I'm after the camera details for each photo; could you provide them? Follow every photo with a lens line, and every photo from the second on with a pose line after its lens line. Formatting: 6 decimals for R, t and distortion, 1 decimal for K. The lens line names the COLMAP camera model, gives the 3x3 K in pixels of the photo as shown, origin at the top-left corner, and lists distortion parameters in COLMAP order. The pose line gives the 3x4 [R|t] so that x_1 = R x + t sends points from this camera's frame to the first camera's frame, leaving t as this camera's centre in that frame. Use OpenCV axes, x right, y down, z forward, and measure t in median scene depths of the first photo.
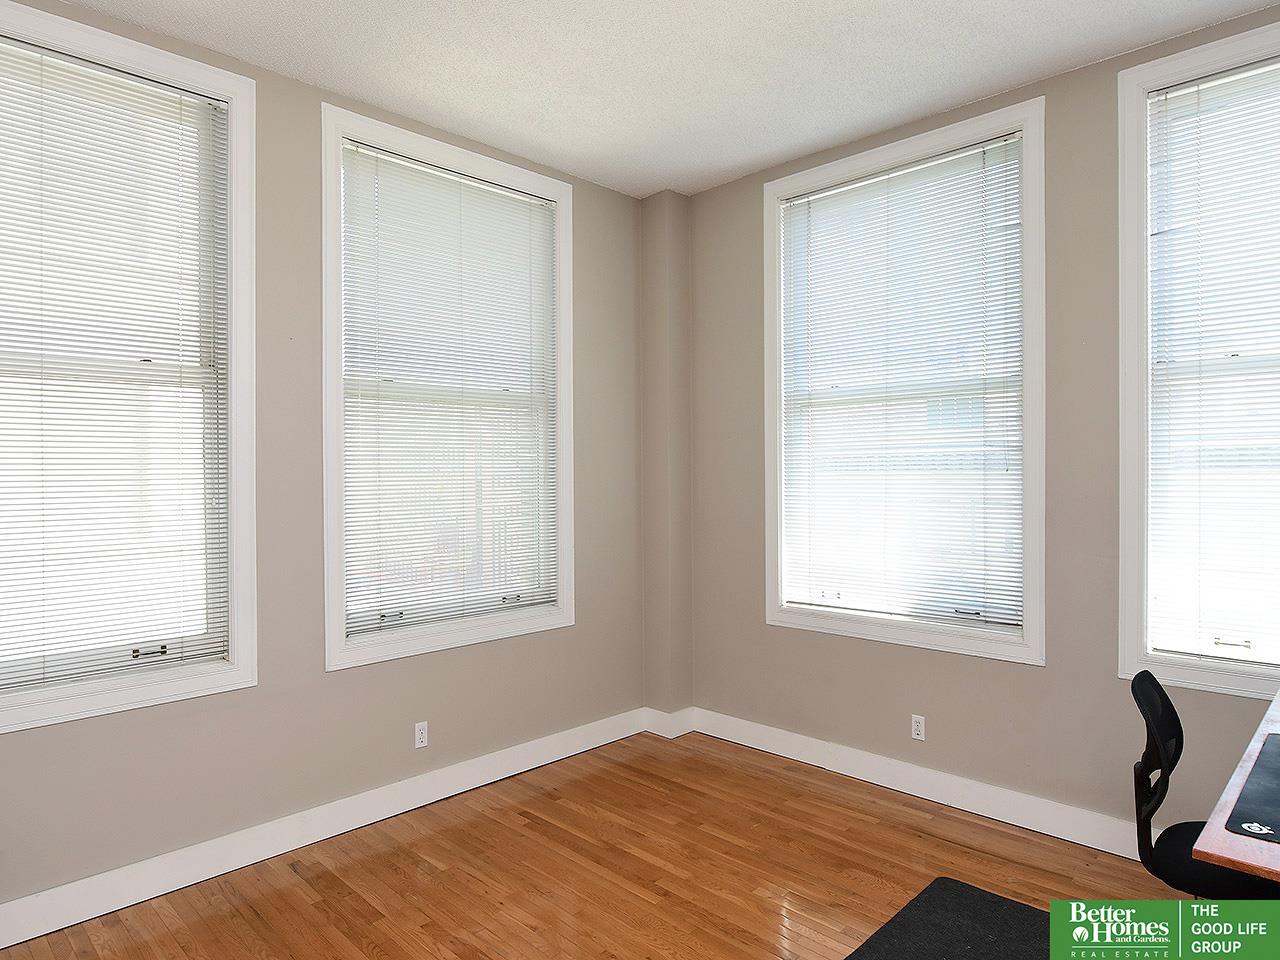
lens RADIAL K [[804.0, 0, 636.7], [0, 804.0, 463.9], [0, 0, 1]] dist [0.002326, 0.000219]
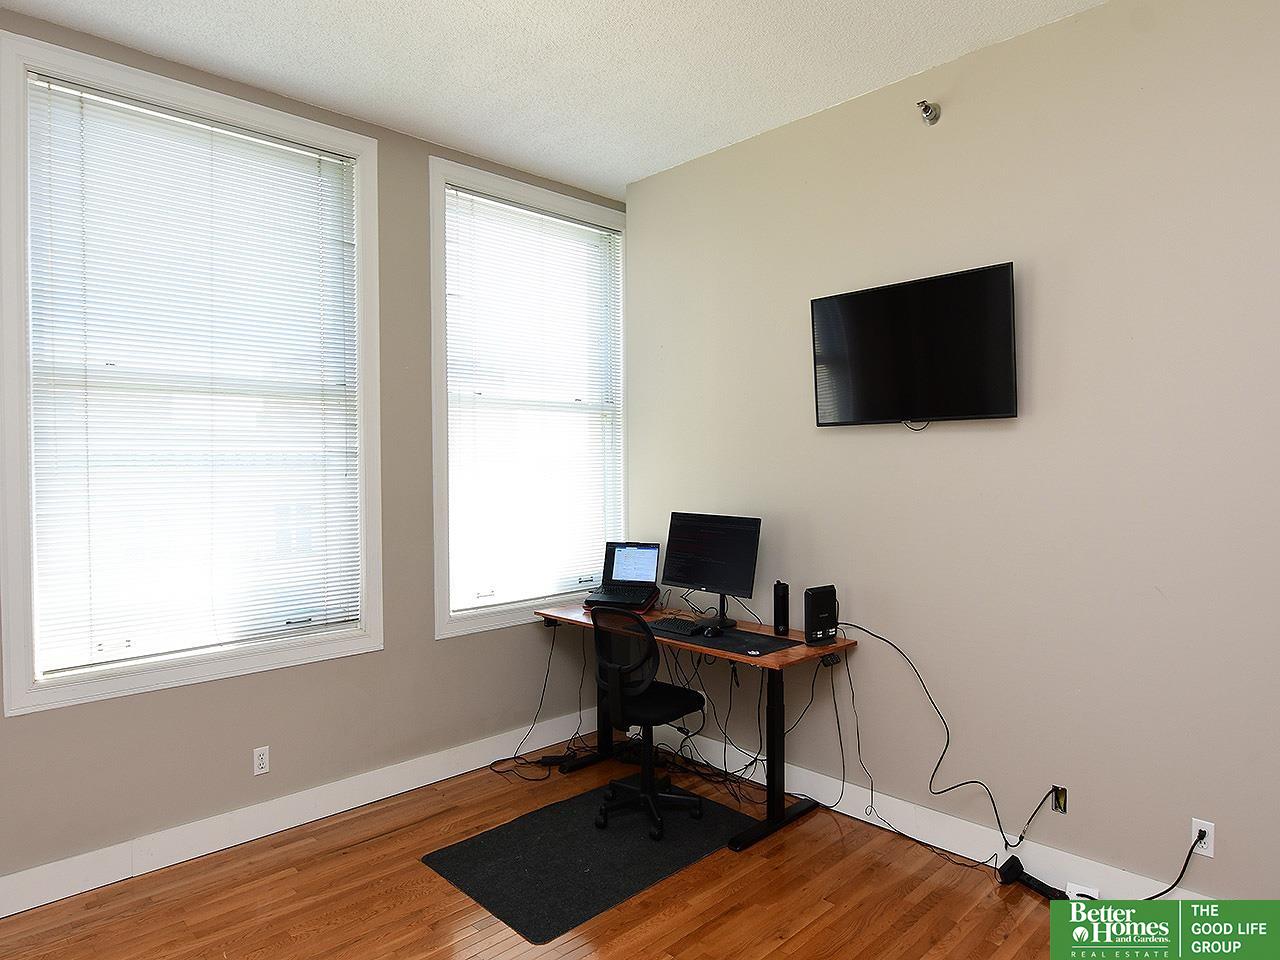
lens RADIAL K [[753.8, 0, 640.0], [0, 753.8, 480.0], [0, 0, 1]] dist [-0.001113, -0.000191]
pose [[0.051690, 0.000077, 0.998663, -0.503778], [0.012764, 0.999918, -0.000738, 0.020441], [-0.998582, 0.012785, 0.051685, 0.564519]]
